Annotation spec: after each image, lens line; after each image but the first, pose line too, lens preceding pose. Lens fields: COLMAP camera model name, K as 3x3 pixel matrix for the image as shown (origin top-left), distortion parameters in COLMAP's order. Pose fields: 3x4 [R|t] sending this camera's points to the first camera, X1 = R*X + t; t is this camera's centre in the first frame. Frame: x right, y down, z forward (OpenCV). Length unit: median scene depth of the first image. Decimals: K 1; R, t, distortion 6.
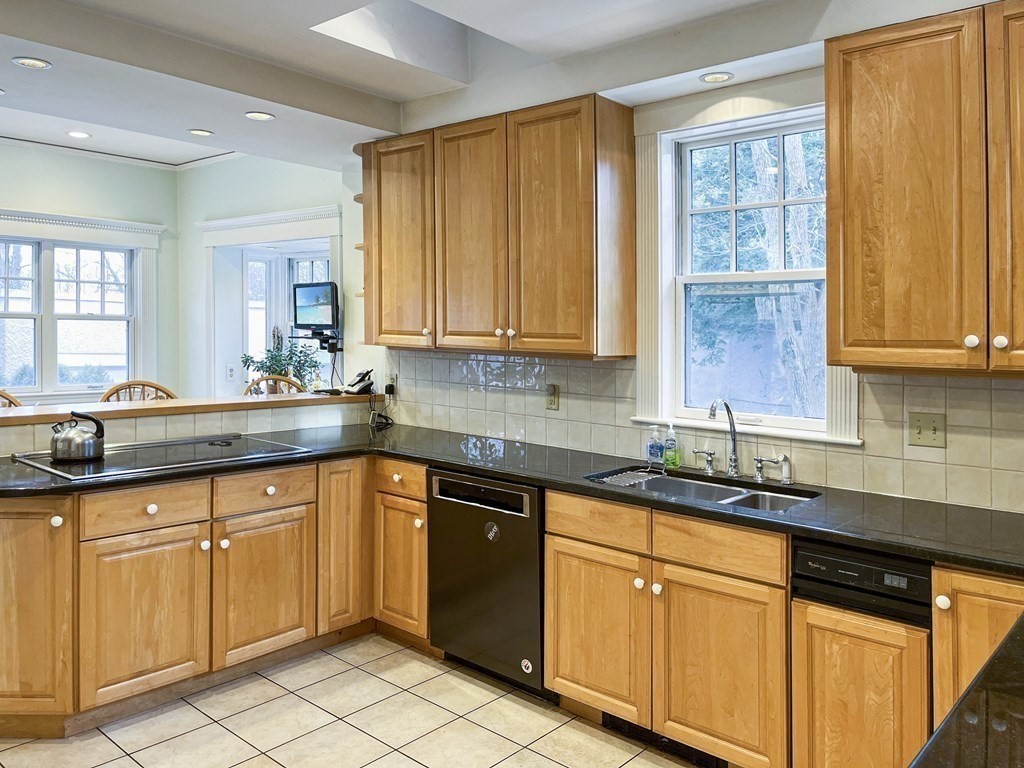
lens RADIAL K [[777.4, 0, 513.3], [0, 777.4, 366.3], [0, 0, 1]] dist [0.006329, -0.046254]
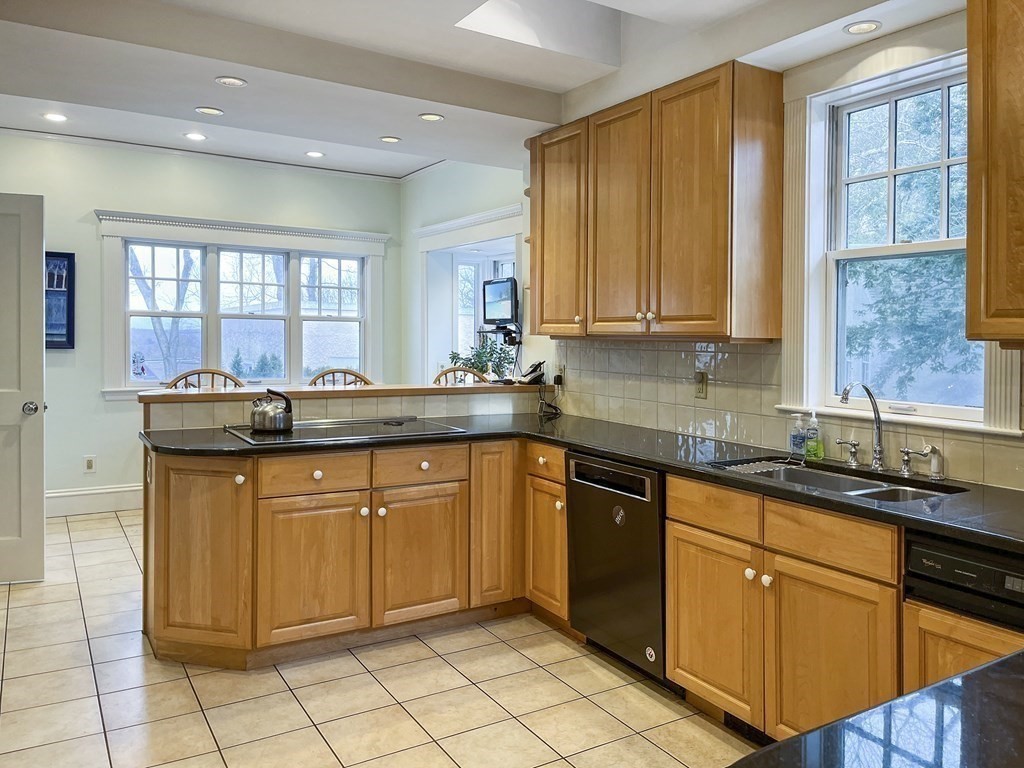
lens RADIAL K [[778.6, 0, 512.0], [0, 778.6, 384.0], [0, 0, 1]] dist [0.008814, -0.066970]
pose [[0.953586, 0.019228, -0.300506, 0.132079], [-0.015939, 0.999783, 0.013394, 0.032776], [0.300699, -0.007982, 0.953686, 0.013488]]
